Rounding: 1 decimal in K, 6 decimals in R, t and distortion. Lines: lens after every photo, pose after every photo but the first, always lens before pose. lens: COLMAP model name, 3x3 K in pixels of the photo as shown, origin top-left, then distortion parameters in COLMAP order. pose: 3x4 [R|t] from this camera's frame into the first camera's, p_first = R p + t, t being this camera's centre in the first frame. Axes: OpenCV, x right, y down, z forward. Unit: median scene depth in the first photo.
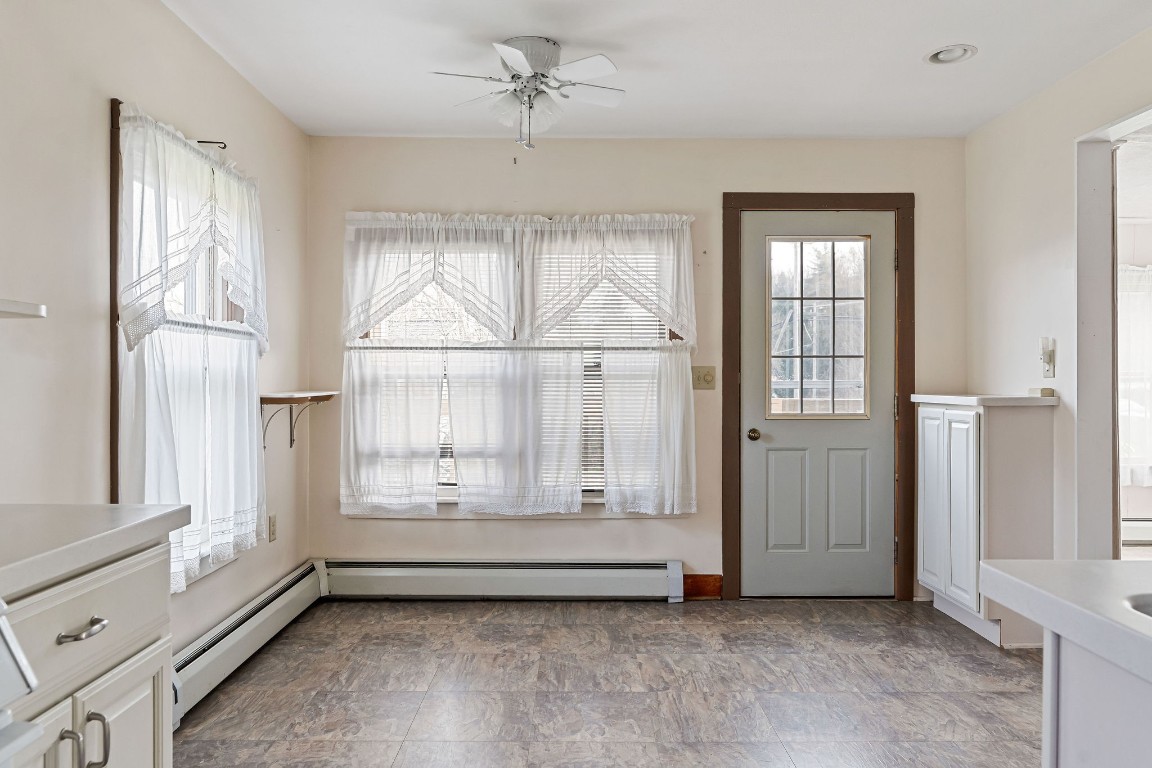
lens RADIAL K [[797.3, 0, 578.1], [0, 797.3, 387.8], [0, 0, 1]] dist [0.000230, -0.000403]
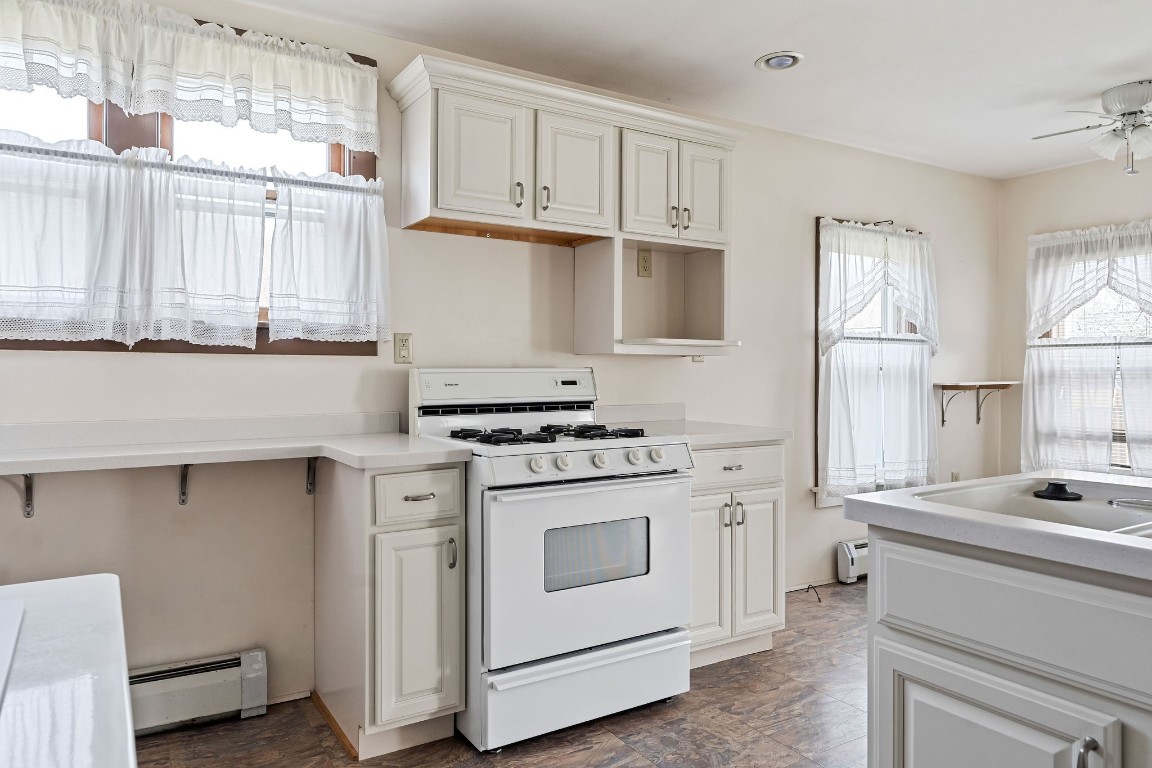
lens RADIAL K [[766.1, 0, 573.3], [0, 766.1, 360.4], [0, 0, 1]] dist [0.004832, 0.002233]
pose [[0.521086, -0.014796, -0.853376, 0.356449], [-0.008111, 0.999719, -0.022286, 0.003778], [0.853465, 0.018534, 0.520820, -0.217027]]
